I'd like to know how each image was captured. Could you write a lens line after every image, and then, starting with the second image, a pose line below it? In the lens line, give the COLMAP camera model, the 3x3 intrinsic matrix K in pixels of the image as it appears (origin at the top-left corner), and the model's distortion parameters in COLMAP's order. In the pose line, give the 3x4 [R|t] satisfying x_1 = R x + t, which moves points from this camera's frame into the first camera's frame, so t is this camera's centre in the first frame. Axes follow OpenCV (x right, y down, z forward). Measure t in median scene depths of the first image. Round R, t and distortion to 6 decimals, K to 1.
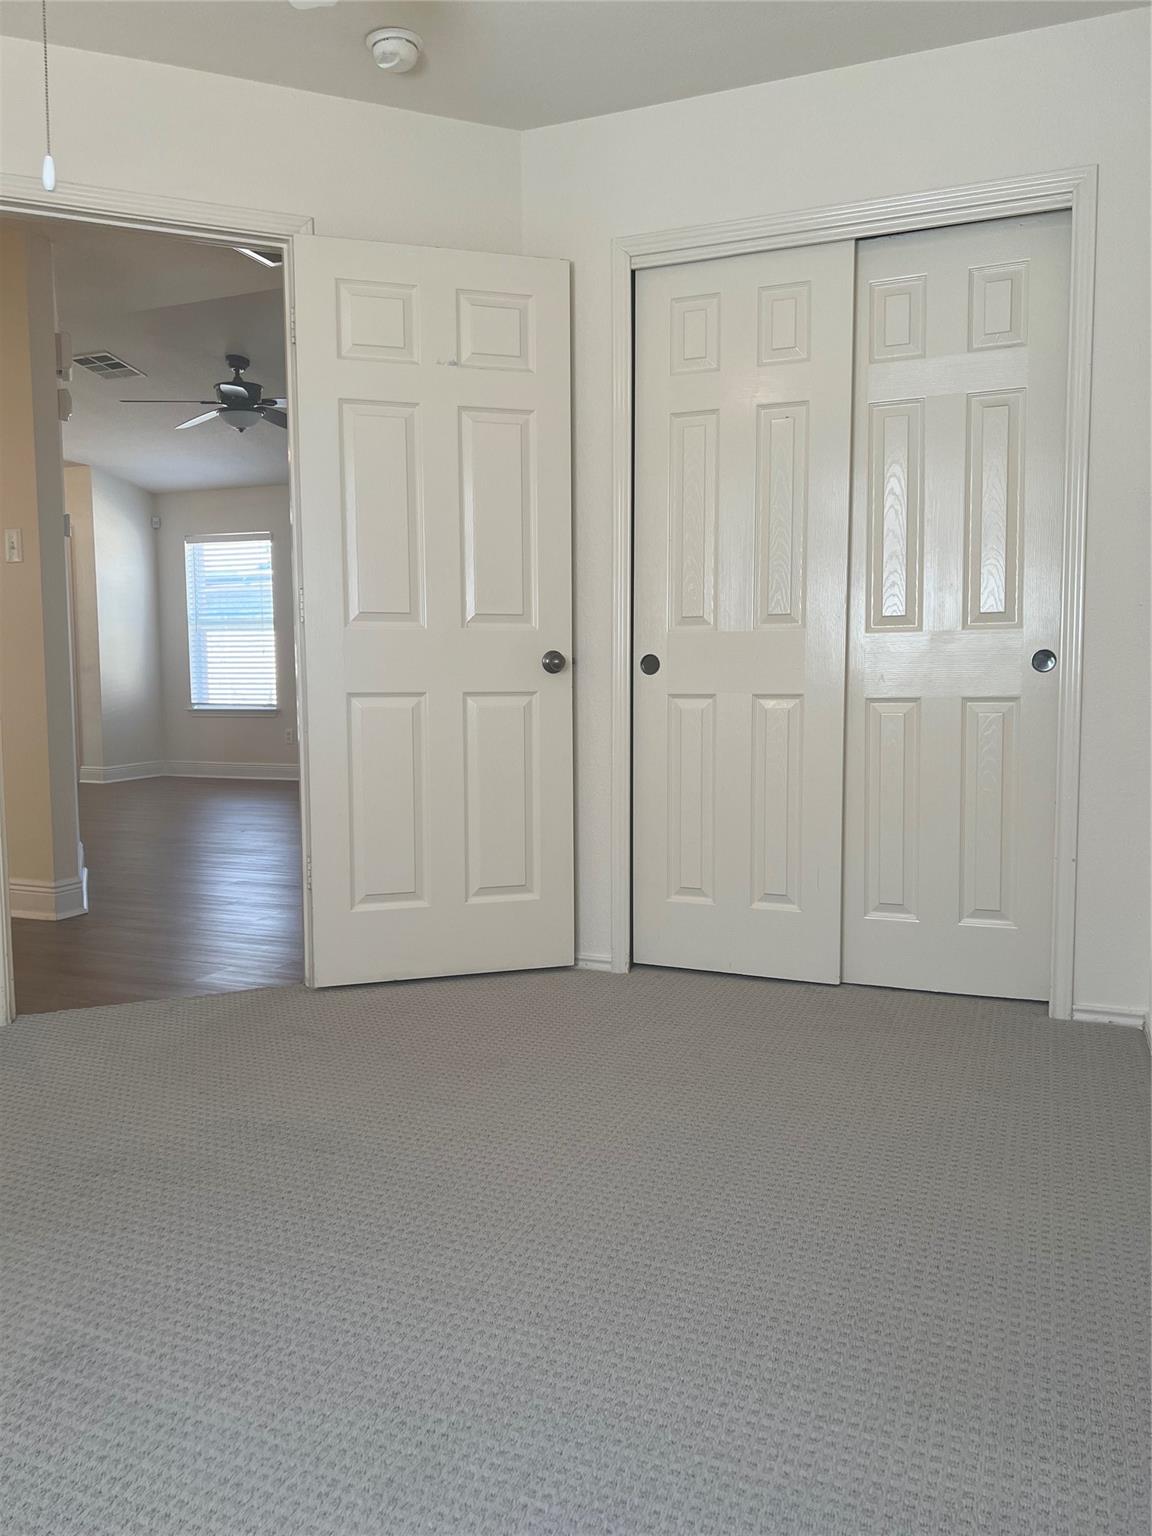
lens RADIAL K [[1153.2, 0, 566.4], [0, 1153.2, 769.9], [0, 0, 1]] dist [0.054807, -0.056684]
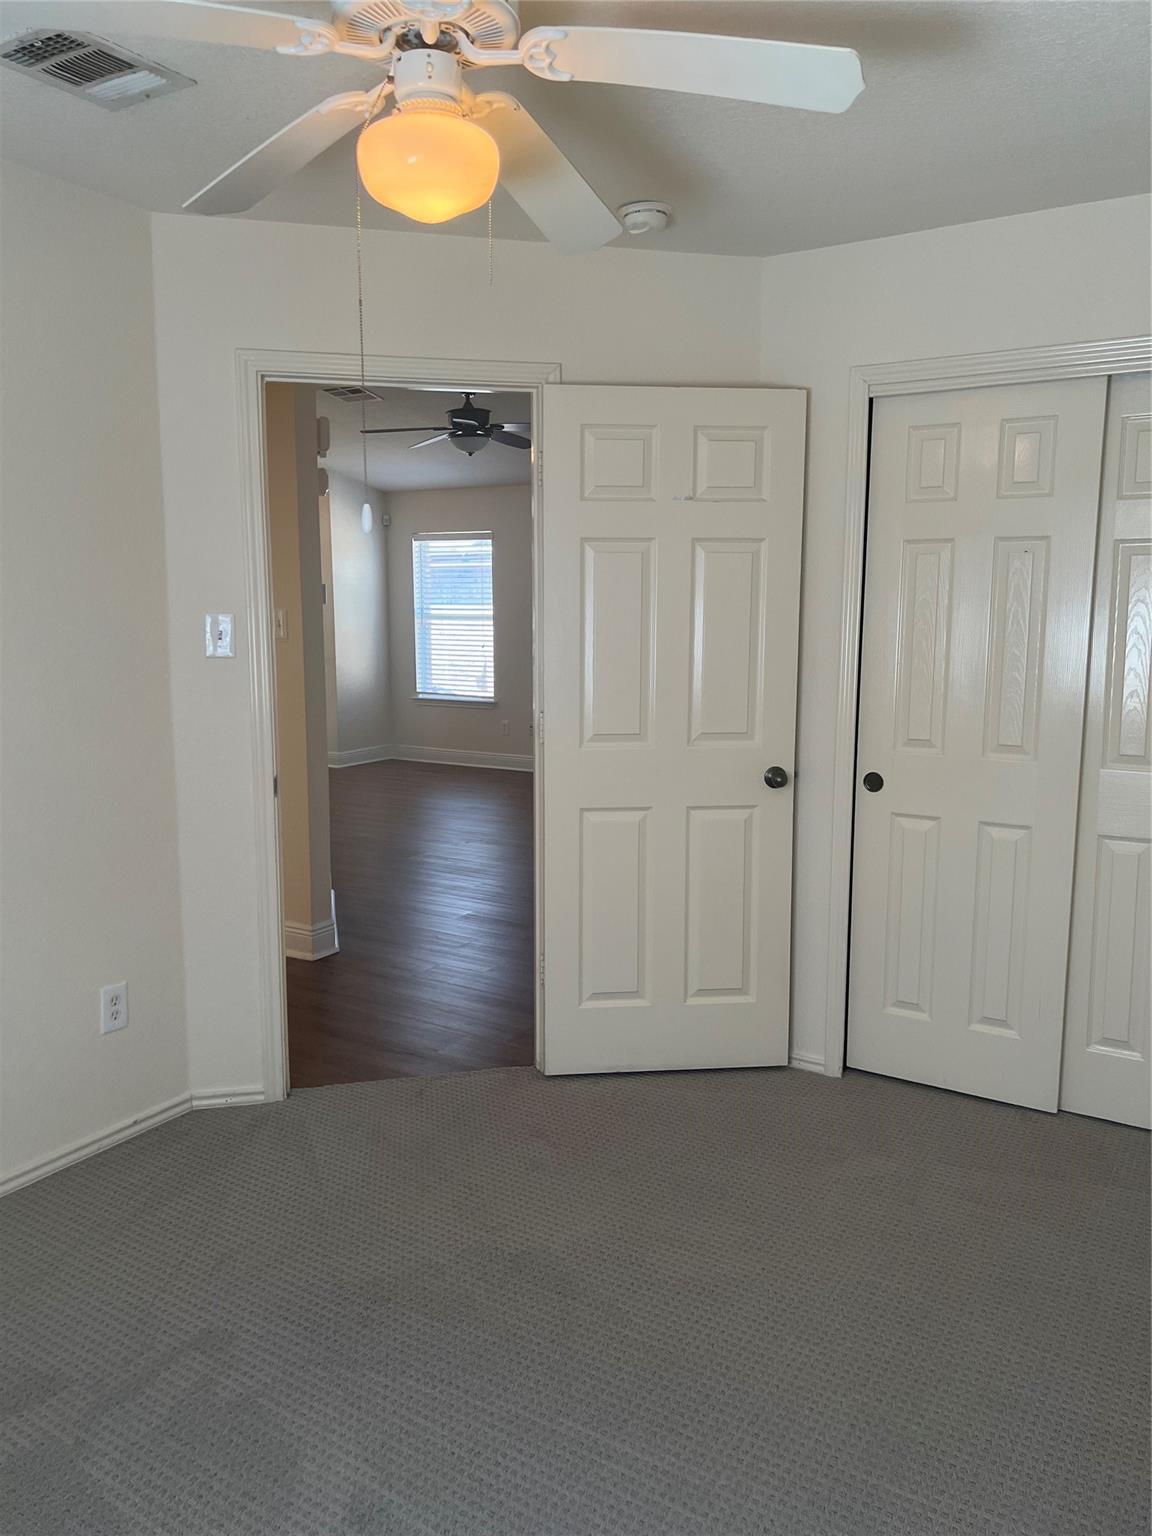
lens RADIAL K [[1153.2, 0, 572.4], [0, 1153.2, 770.7], [0, 0, 1]] dist [0.054807, -0.056684]
pose [[0.985686, 0.030133, -0.165875, -0.020699], [-0.021311, 0.998275, 0.054705, -0.156822], [0.167237, -0.050387, 0.984628, -0.051598]]
